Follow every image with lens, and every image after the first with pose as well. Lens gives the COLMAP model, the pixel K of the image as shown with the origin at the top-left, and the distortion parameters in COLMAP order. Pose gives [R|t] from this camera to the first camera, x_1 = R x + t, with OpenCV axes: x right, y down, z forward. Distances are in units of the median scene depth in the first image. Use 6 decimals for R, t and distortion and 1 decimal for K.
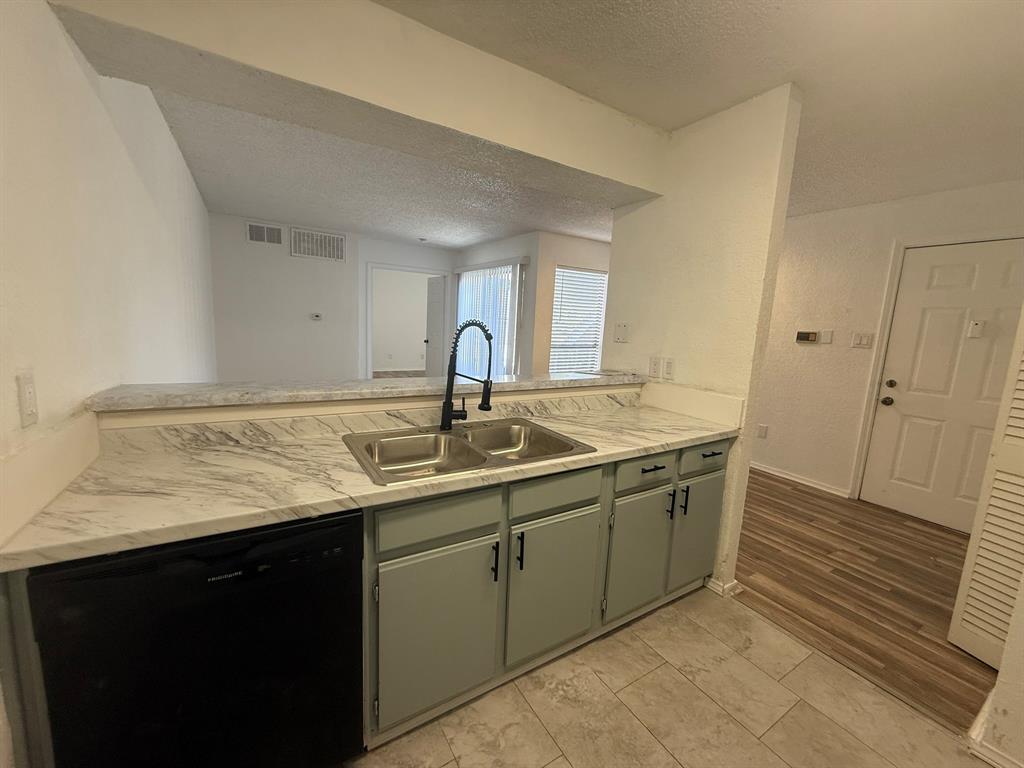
lens RADIAL K [[408.4, 0, 508.7], [0, 408.4, 381.6], [0, 0, 1]] dist [0.000780, 0.000192]
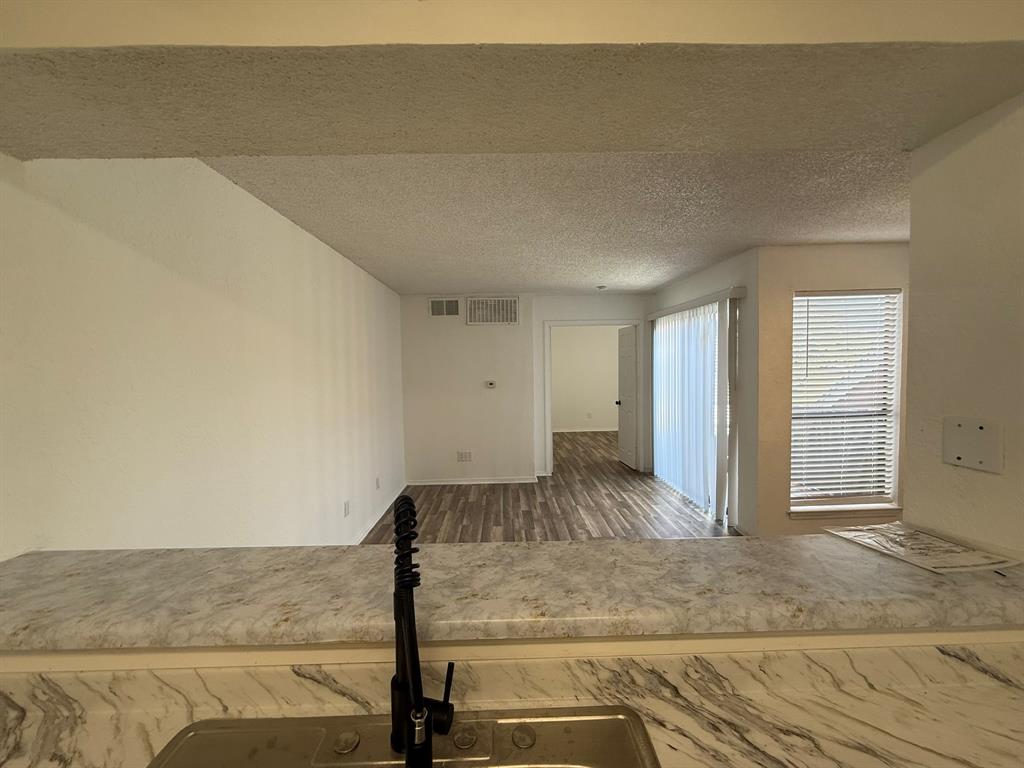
lens RADIAL K [[408.4, 0, 508.2], [0, 408.4, 383.0], [0, 0, 1]] dist [0.000780, 0.000192]
pose [[0.858186, -0.042765, -0.511554, 0.085113], [-0.014033, 0.994197, -0.106654, -0.106909], [0.513147, 0.098708, 0.852606, 0.367617]]
